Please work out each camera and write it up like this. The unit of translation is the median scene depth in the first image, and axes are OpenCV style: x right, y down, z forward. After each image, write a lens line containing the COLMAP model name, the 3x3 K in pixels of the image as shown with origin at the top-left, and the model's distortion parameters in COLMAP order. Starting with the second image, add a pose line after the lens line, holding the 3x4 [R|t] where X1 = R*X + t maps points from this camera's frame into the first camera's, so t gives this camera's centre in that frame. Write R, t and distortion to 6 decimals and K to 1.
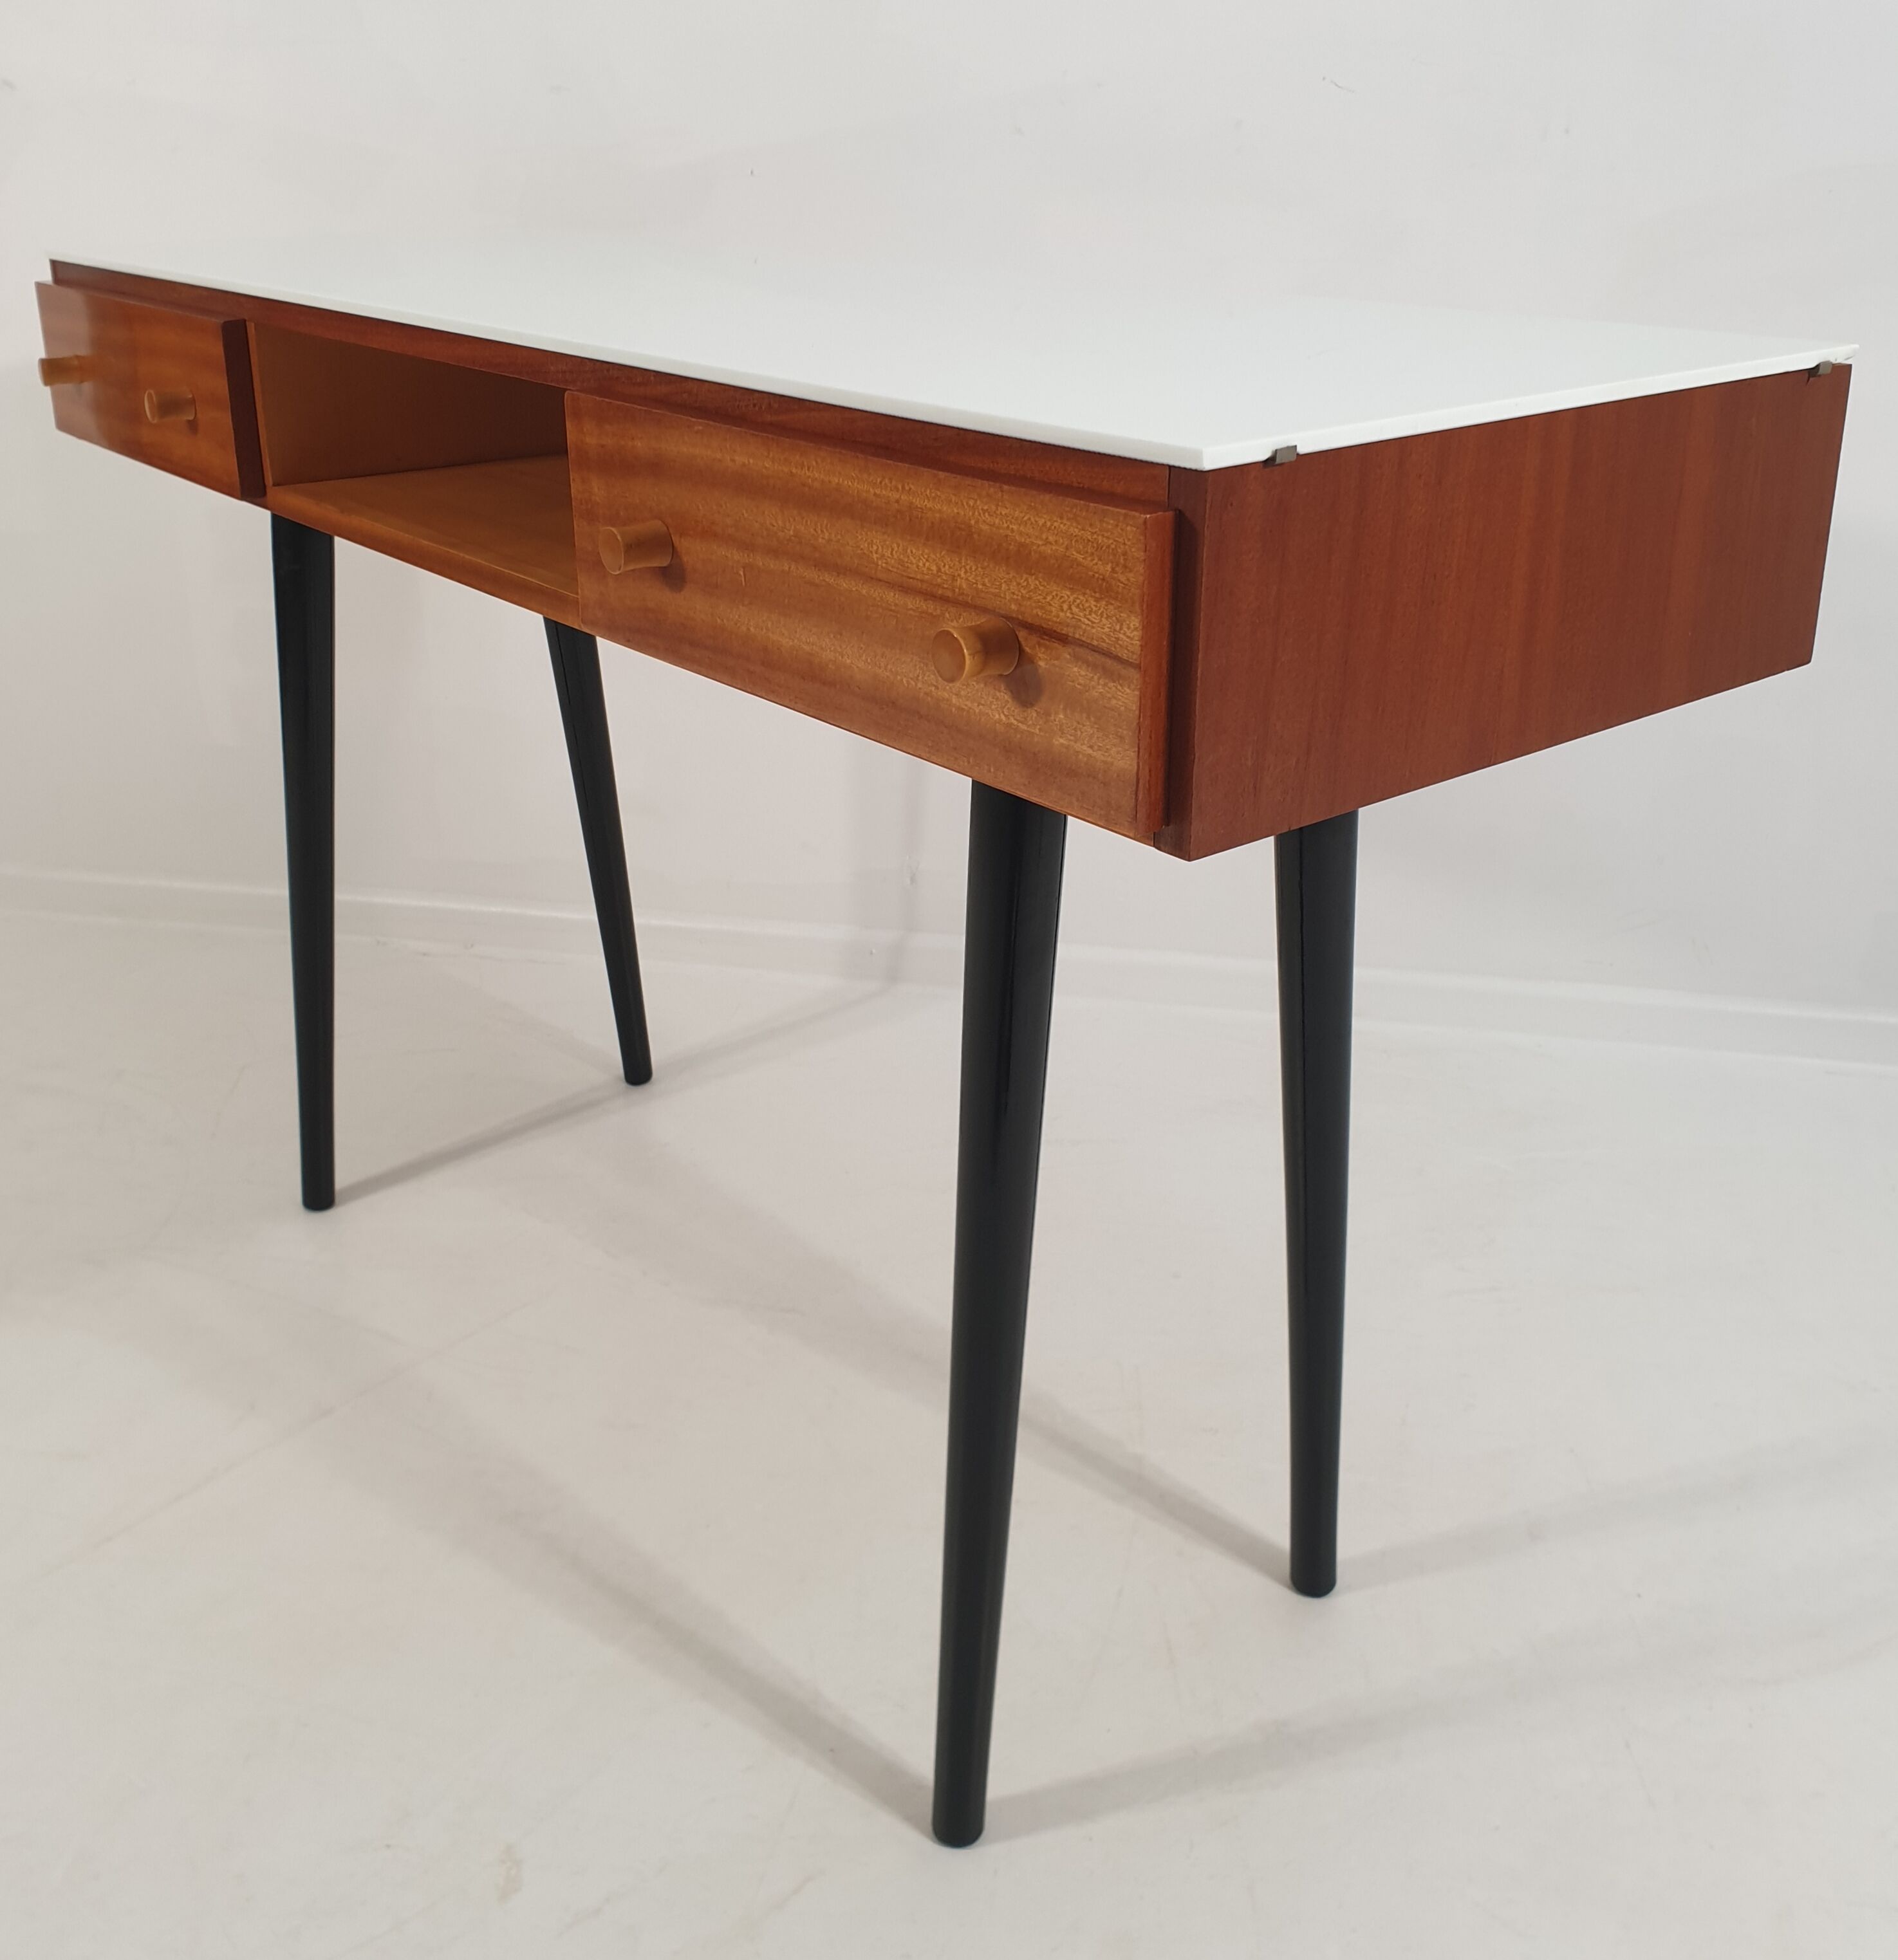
lens RADIAL K [[2005.8, 0, 913.8], [0, 2005.8, 837.5], [0, 0, 1]] dist [0.257968, -0.668041]
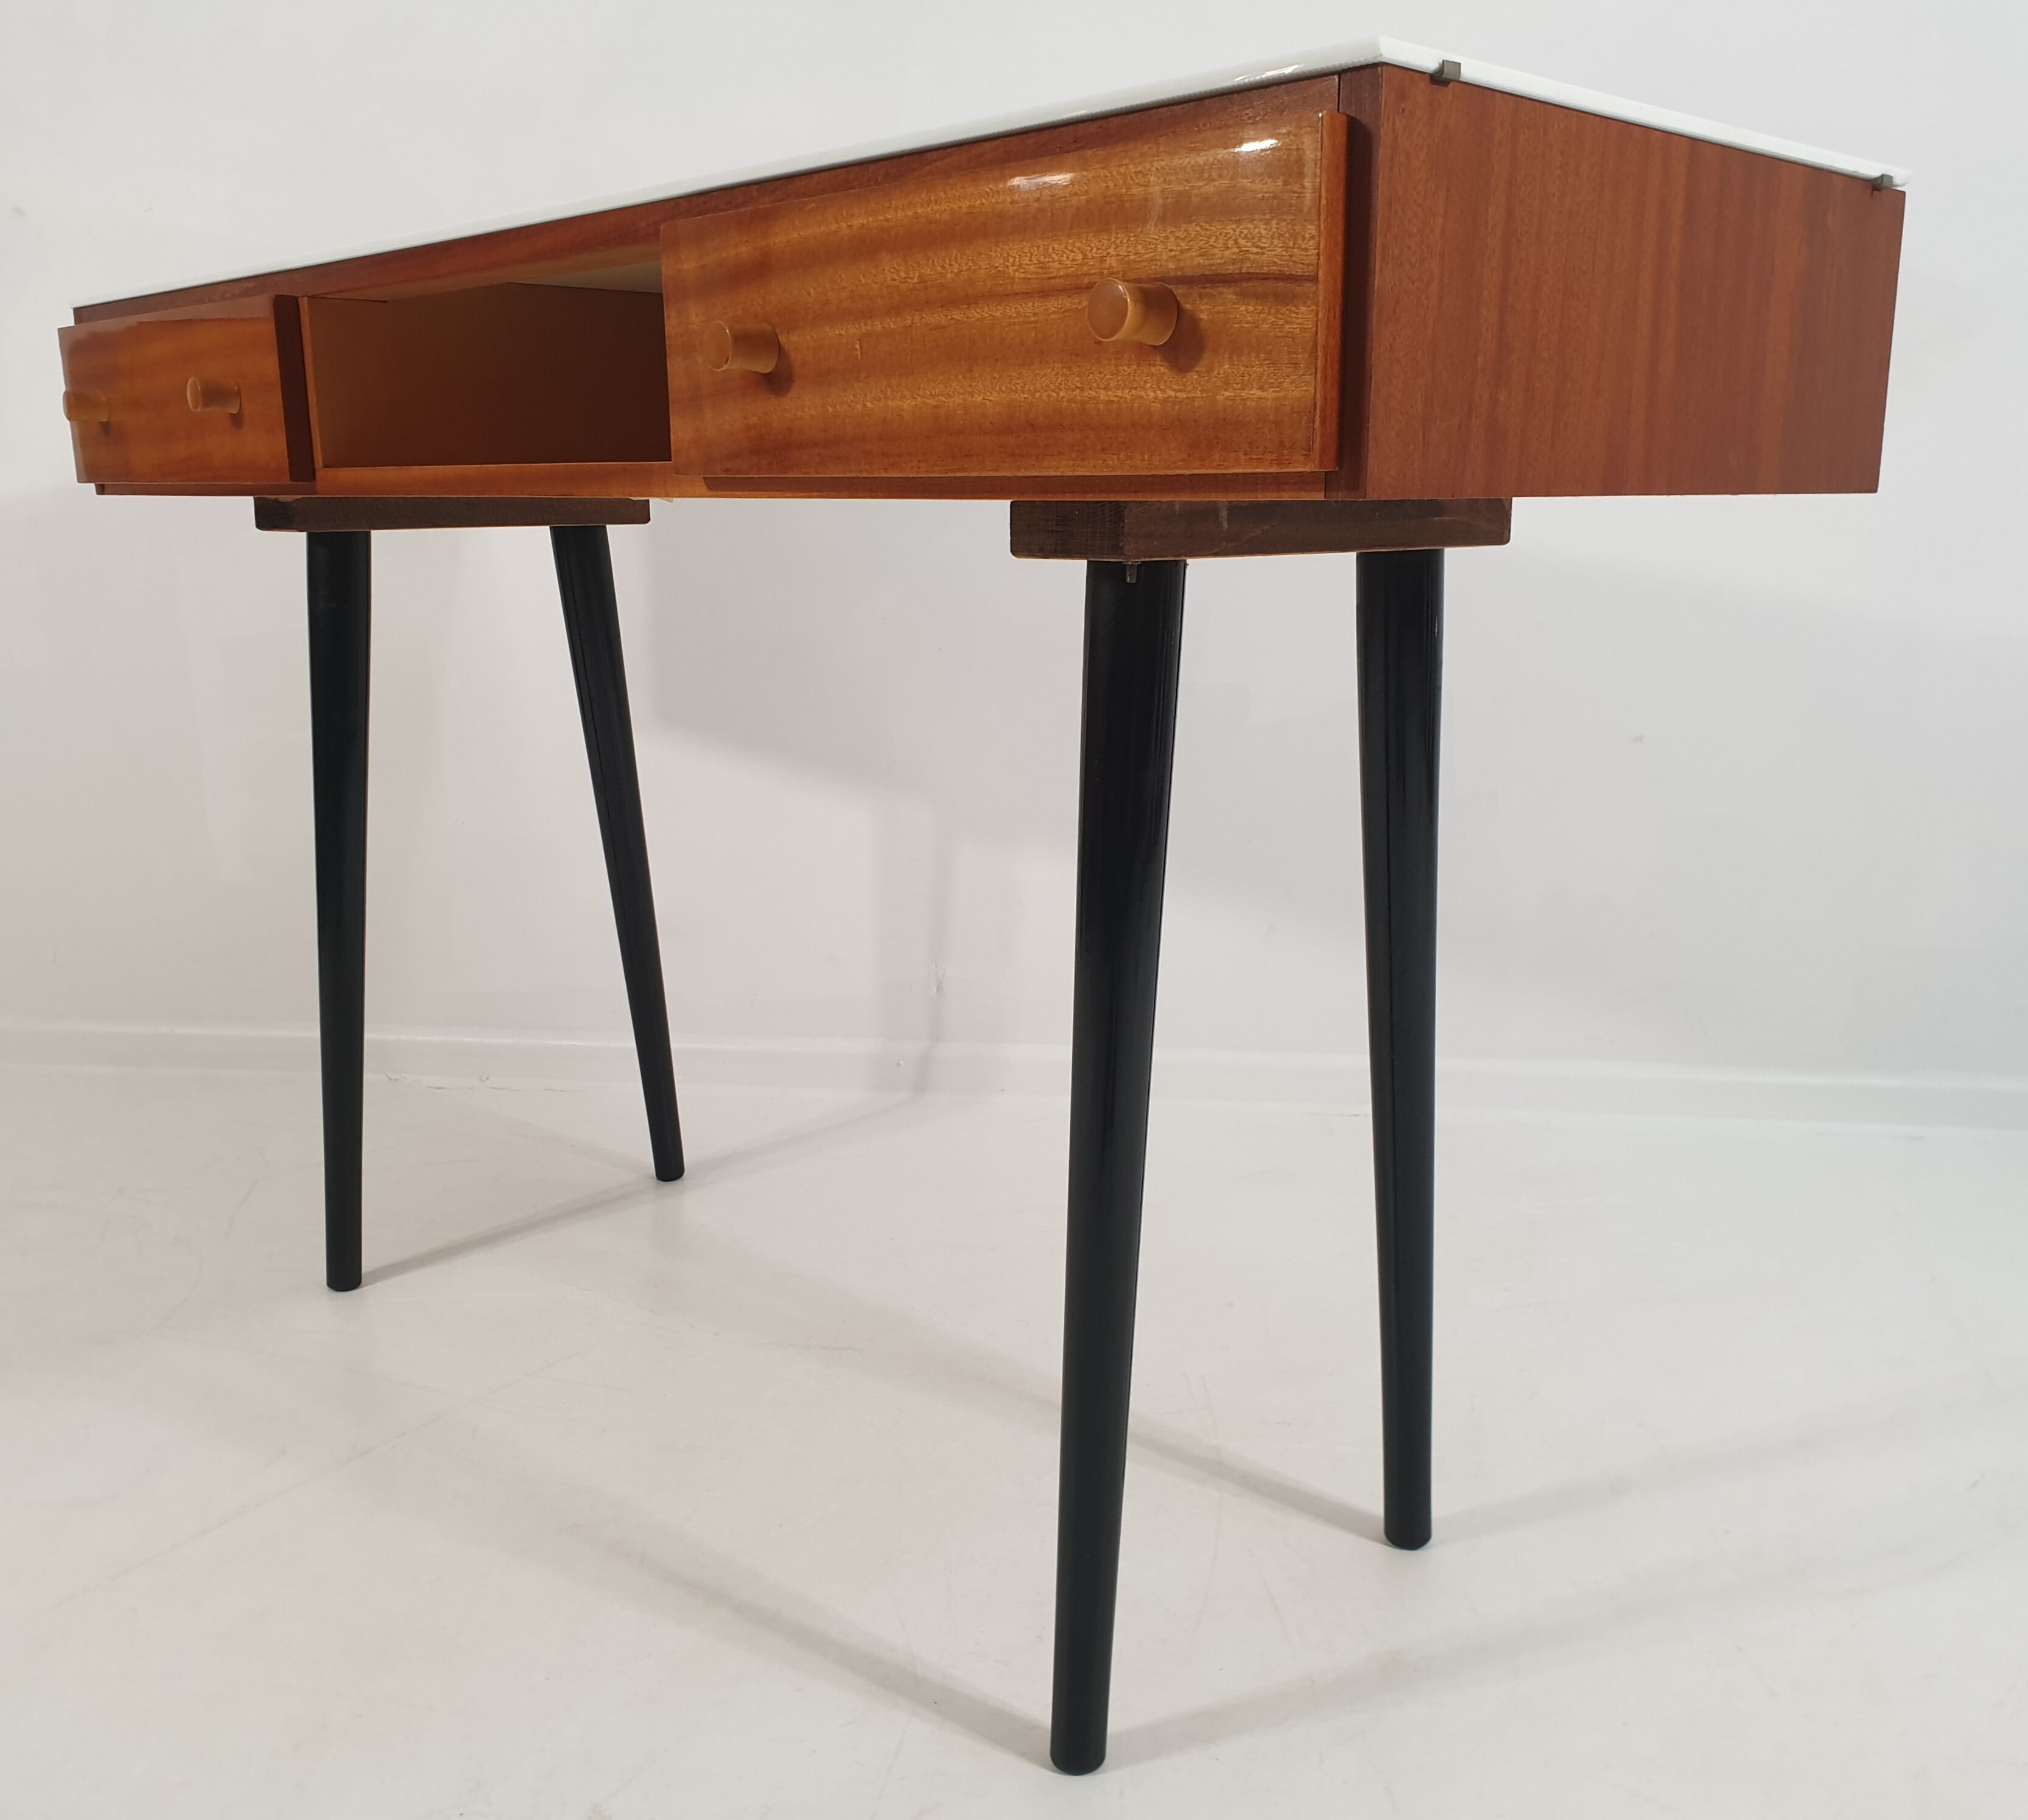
lens RADIAL K [[1934.5, 0, 1043.4], [0, 1934.5, 977.8], [0, 0, 1]] dist [0.049680, -0.010815]
pose [[0.995421, -0.019066, 0.093671, -0.086892], [0.028757, 0.994242, -0.103223, 0.263320], [-0.091164, 0.105444, 0.990238, 0.088747]]
